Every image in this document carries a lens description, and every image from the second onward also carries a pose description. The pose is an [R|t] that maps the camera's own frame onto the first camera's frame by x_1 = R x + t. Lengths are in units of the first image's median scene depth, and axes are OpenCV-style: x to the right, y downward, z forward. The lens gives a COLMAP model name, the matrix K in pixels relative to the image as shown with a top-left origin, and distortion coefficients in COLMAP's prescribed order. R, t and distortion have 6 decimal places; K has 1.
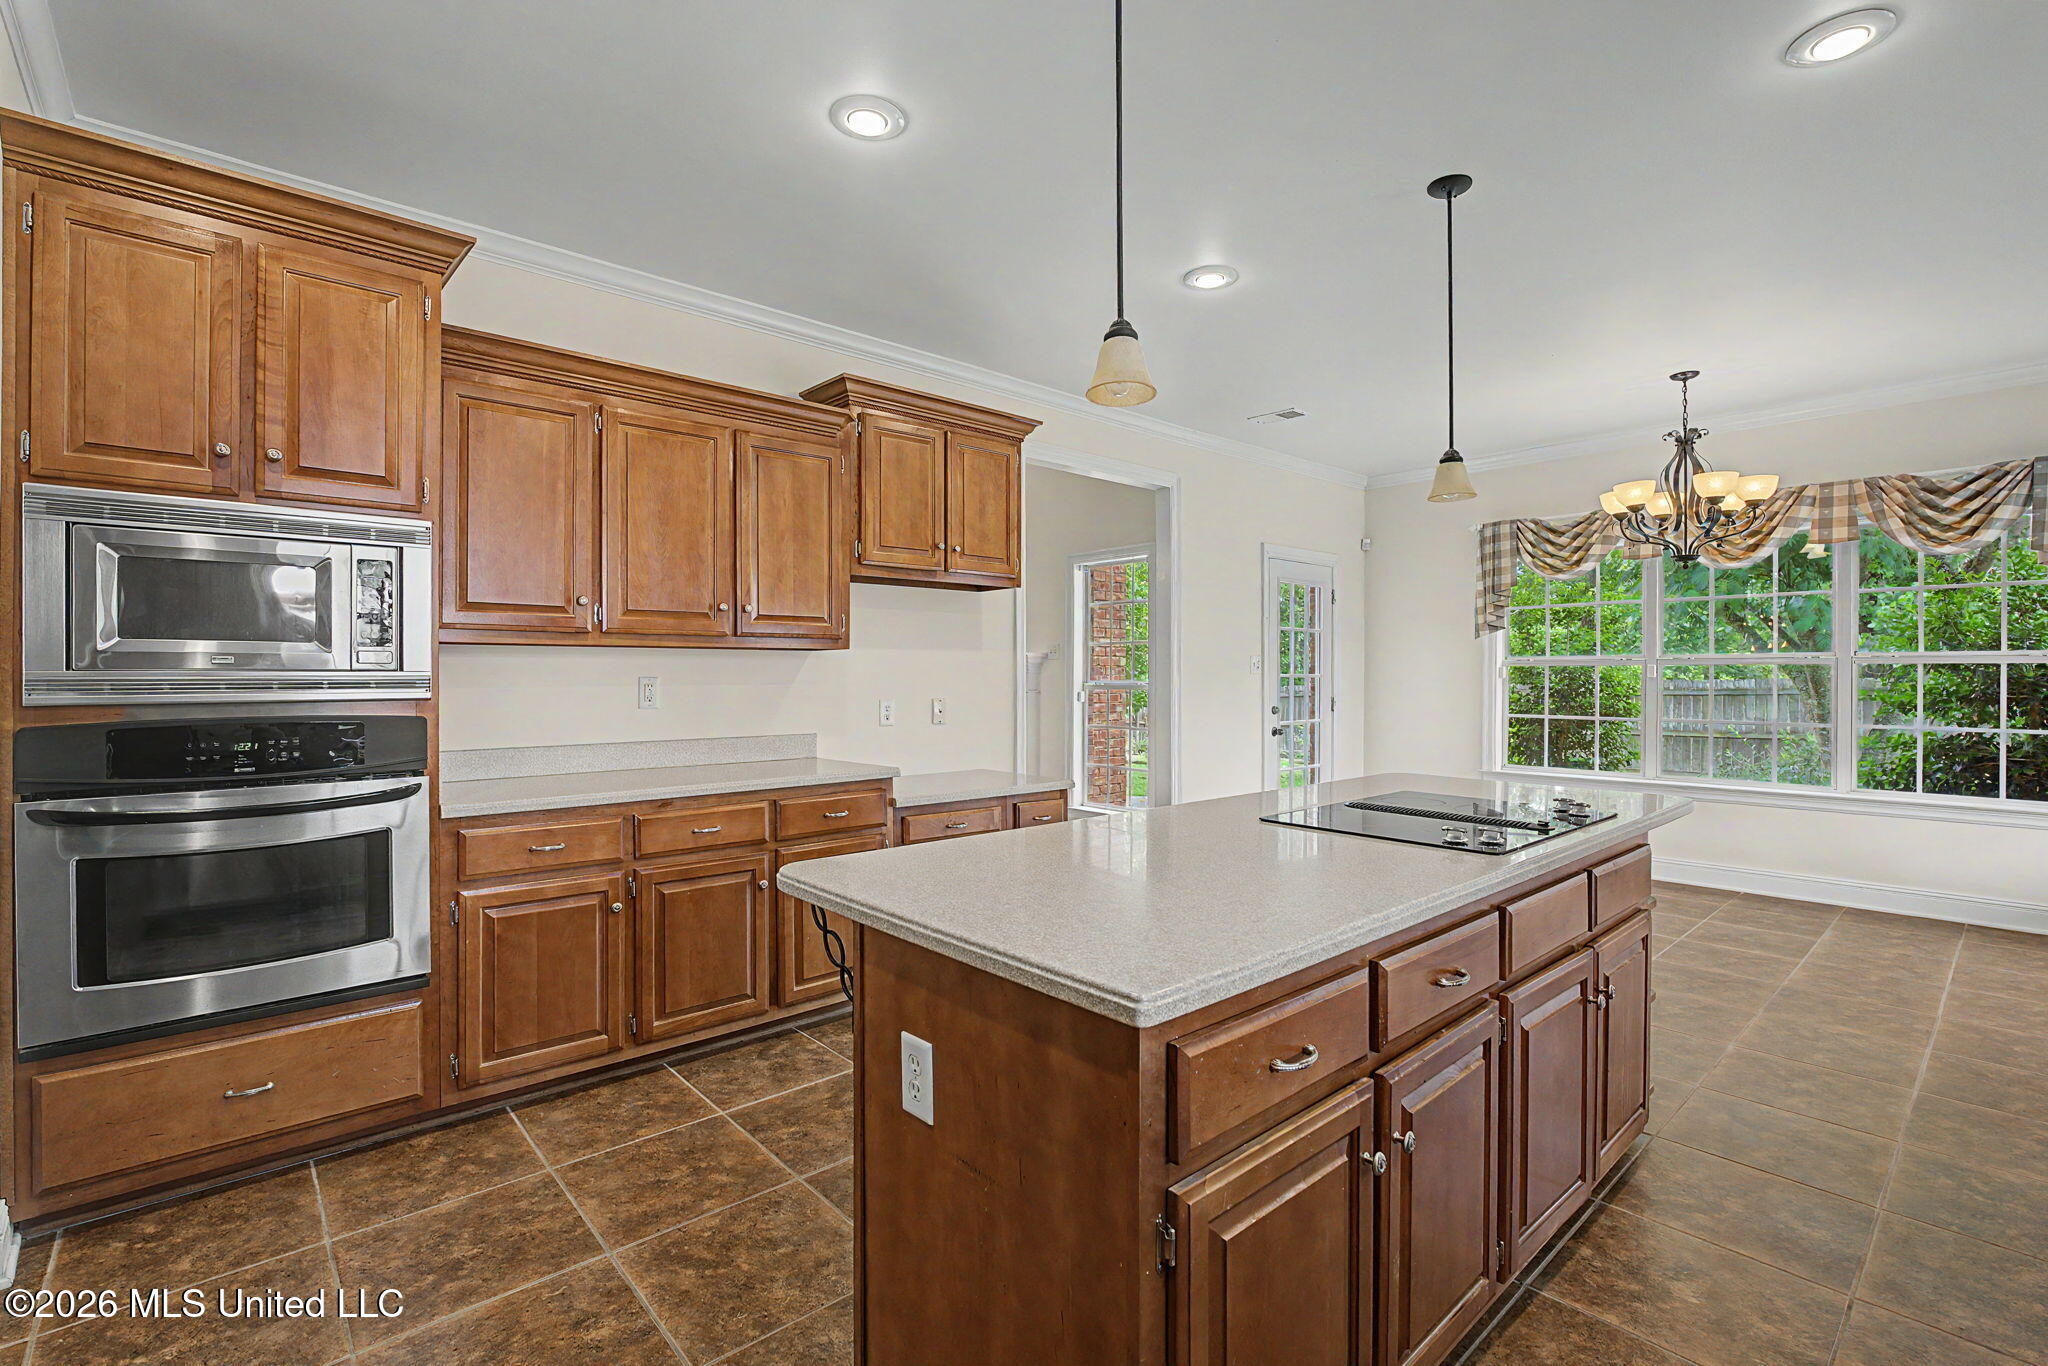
lens RADIAL K [[903.0, 0, 1030.6], [0, 903.0, 676.4], [0, 0, 1]] dist [-0.016292, 0.002628]
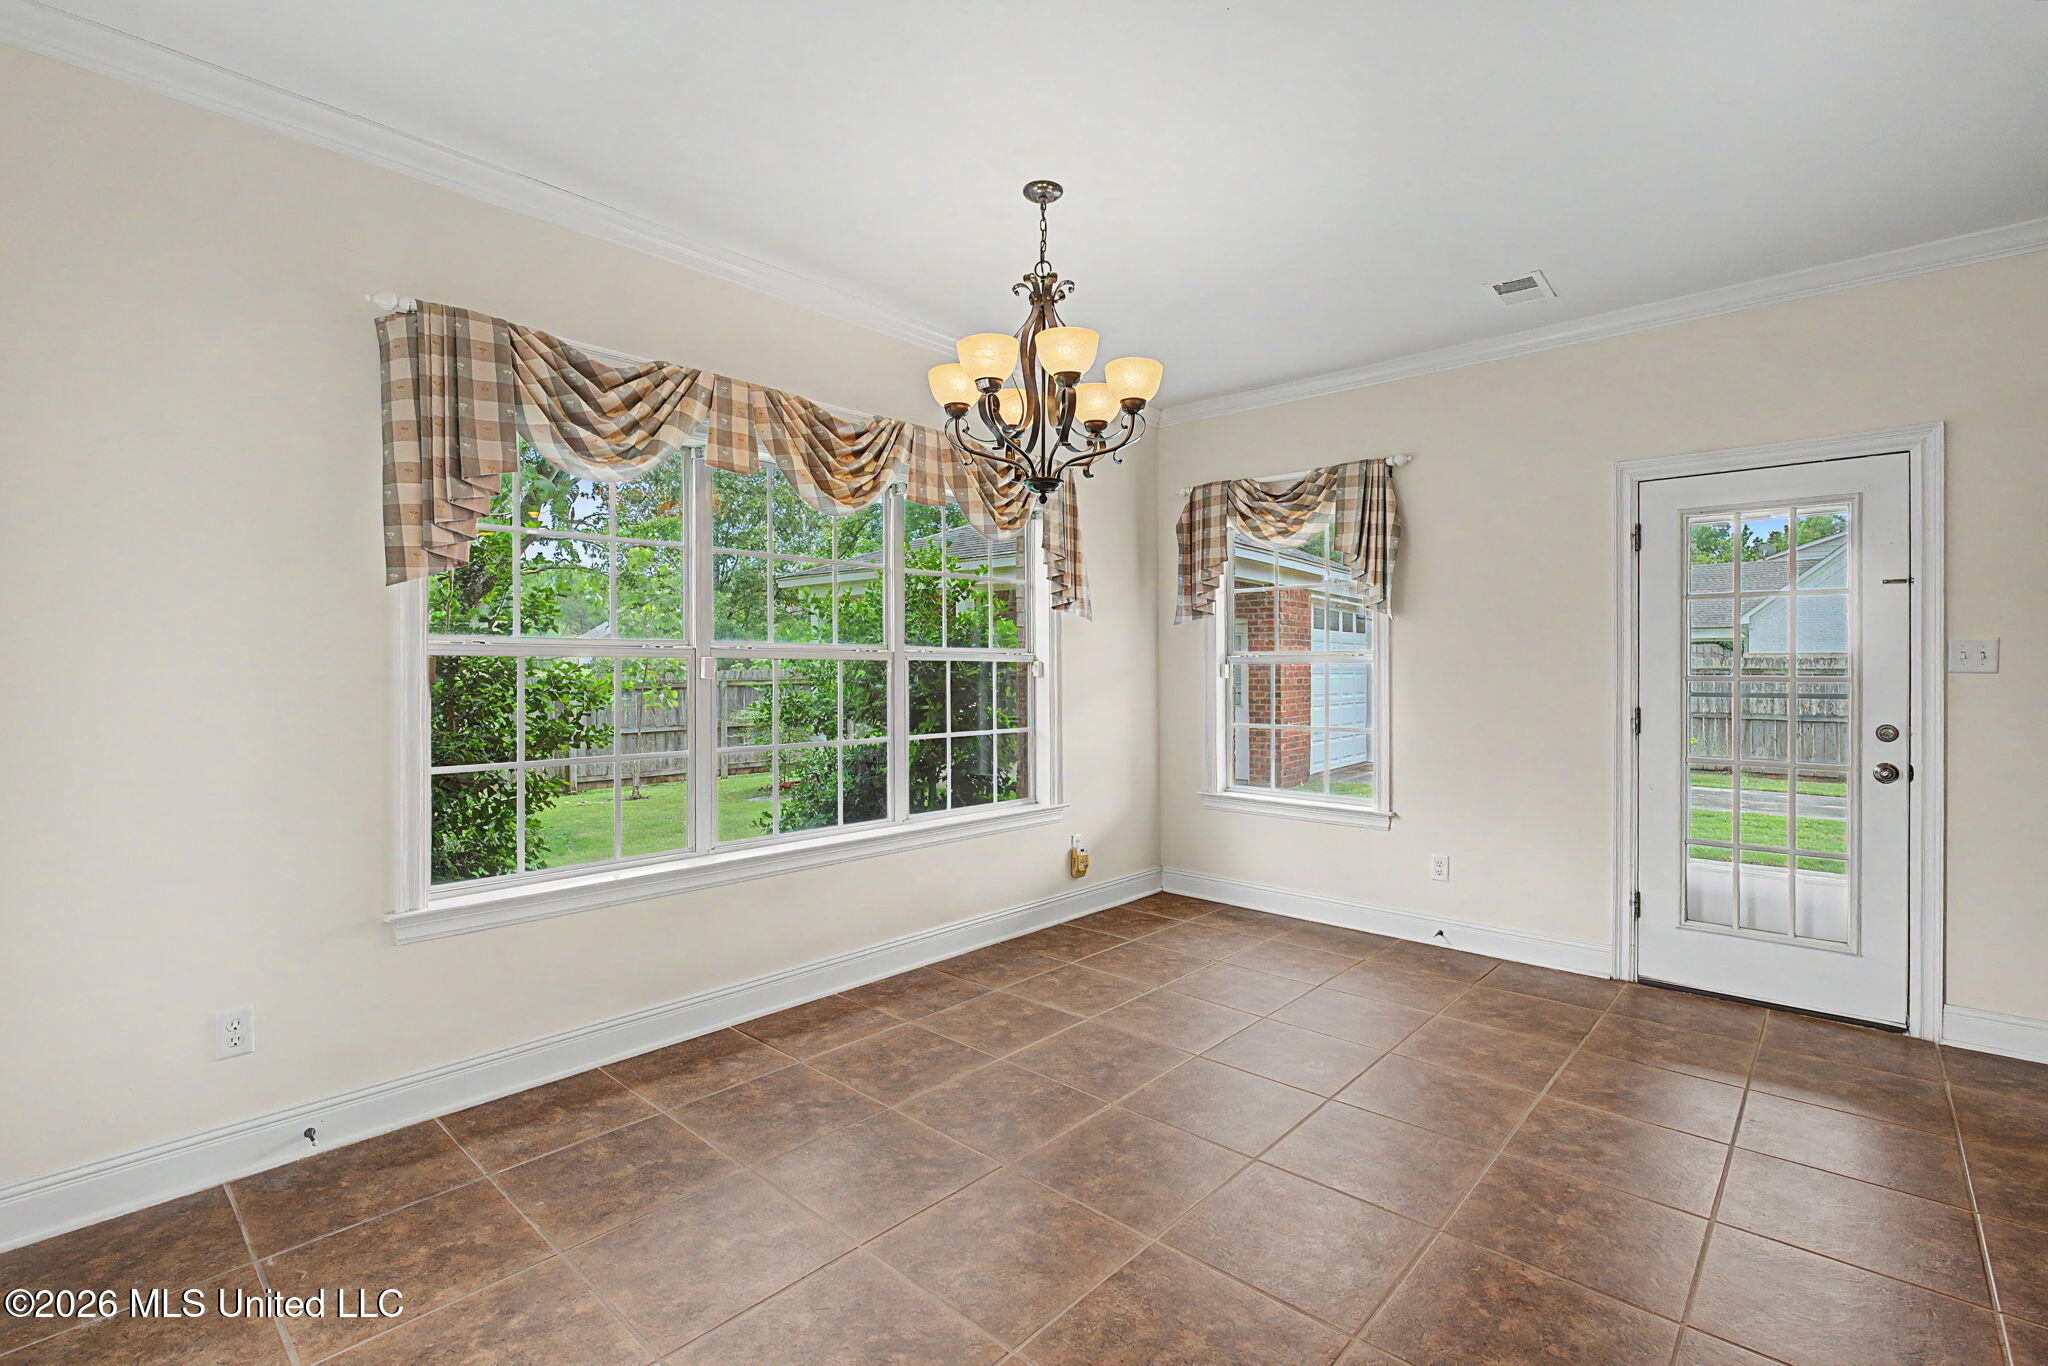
lens RADIAL K [[903.0, 0, 1025.7], [0, 903.0, 681.4], [0, 0, 1]] dist [-0.016292, 0.002628]
pose [[-0.079675, -0.005593, 0.996805, 0.086341], [0.007527, 0.999952, 0.006213, 0.000543], [-0.996792, 0.007998, -0.079629, 0.806470]]
